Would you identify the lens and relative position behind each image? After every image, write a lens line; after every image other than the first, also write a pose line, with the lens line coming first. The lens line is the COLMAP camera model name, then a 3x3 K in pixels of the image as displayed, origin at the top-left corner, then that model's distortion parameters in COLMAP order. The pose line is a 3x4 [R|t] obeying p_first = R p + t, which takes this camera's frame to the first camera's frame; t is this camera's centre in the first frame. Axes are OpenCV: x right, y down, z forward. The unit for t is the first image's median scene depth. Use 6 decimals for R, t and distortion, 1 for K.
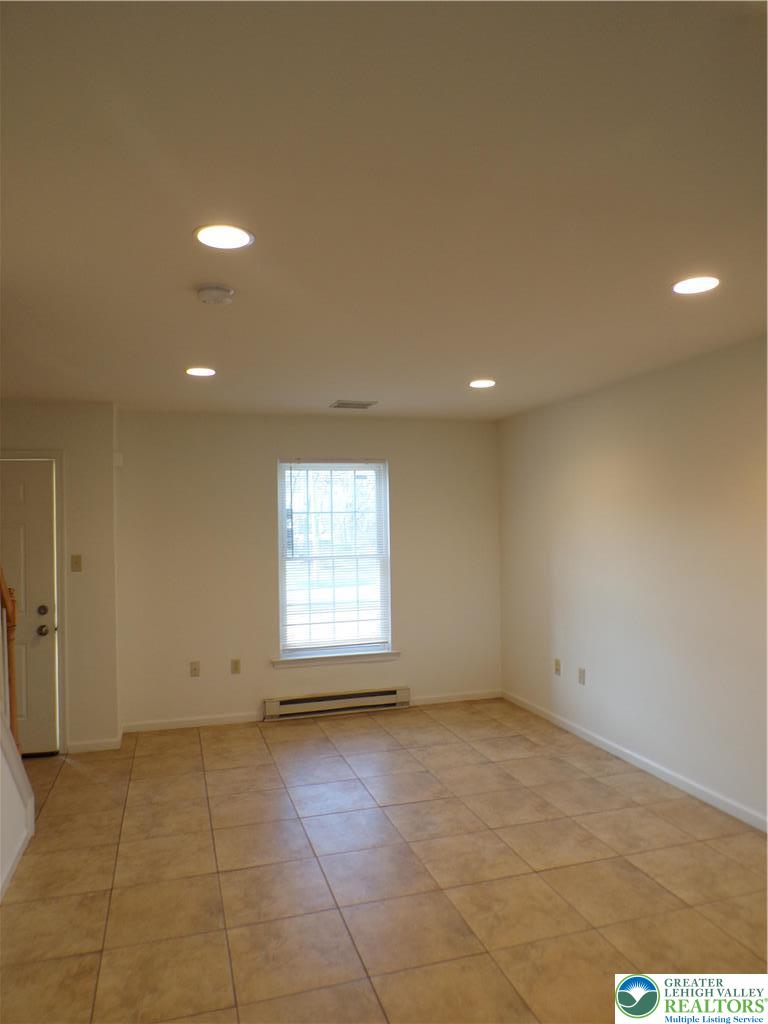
lens RADIAL K [[684.6, 0, 382.8], [0, 684.6, 514.5], [0, 0, 1]] dist [-0.047744, 0.007852]
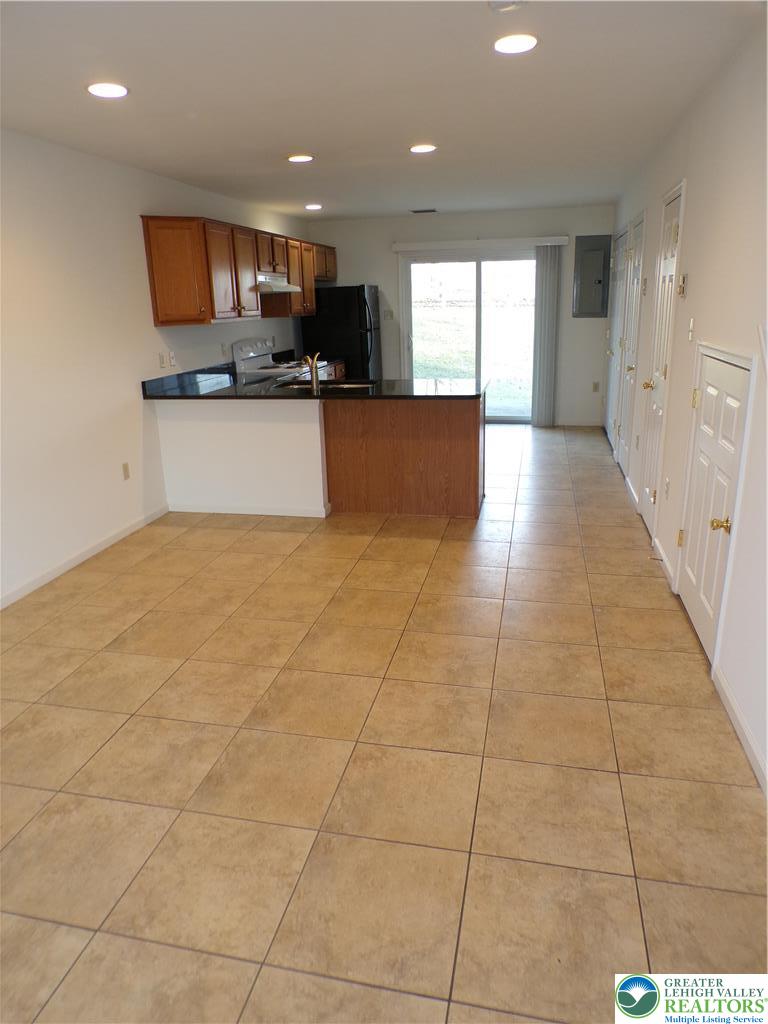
lens RADIAL K [[684.6, 0, 395.3], [0, 684.6, 509.4], [0, 0, 1]] dist [-0.047744, 0.007852]
pose [[-0.876109, -0.109393, 0.469539, -0.494348], [0.028825, 0.960290, 0.277512, 0.043834], [-0.481251, 0.256665, -0.838165, 1.640128]]
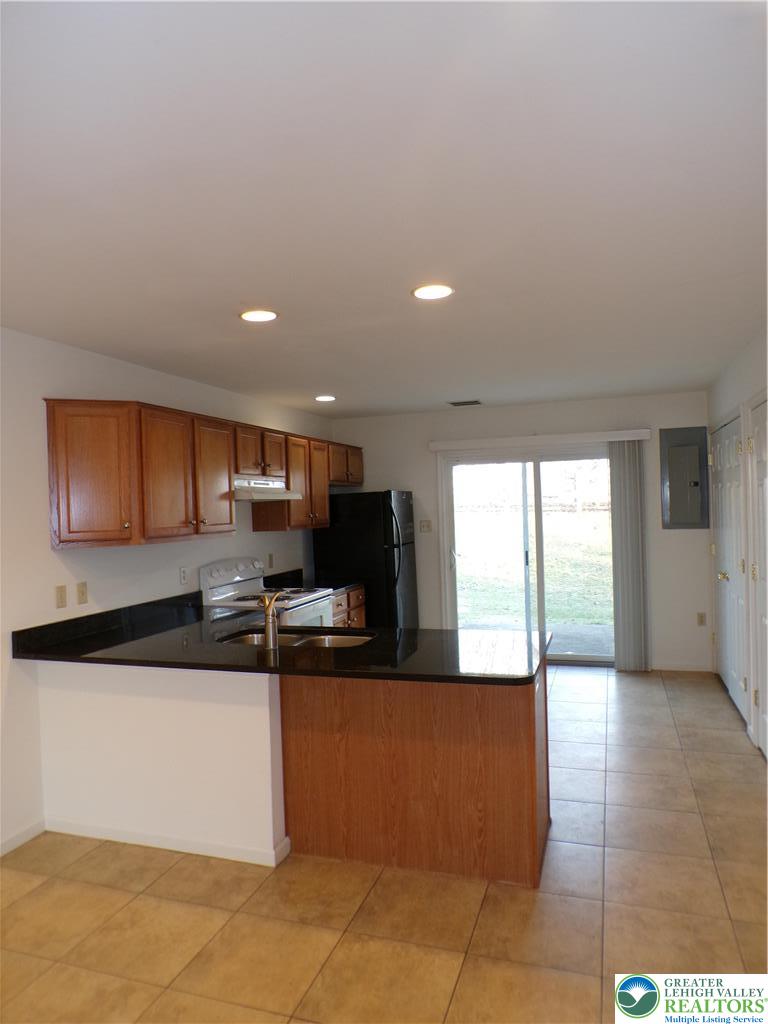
lens RADIAL K [[684.6, 0, 382.1], [0, 684.6, 513.3], [0, 0, 1]] dist [-0.047744, 0.007852]
pose [[-0.812896, 0.028635, 0.581705, -0.268984], [0.030688, 0.999509, -0.006318, 0.021057], [-0.581600, 0.012715, -0.813375, 1.020257]]
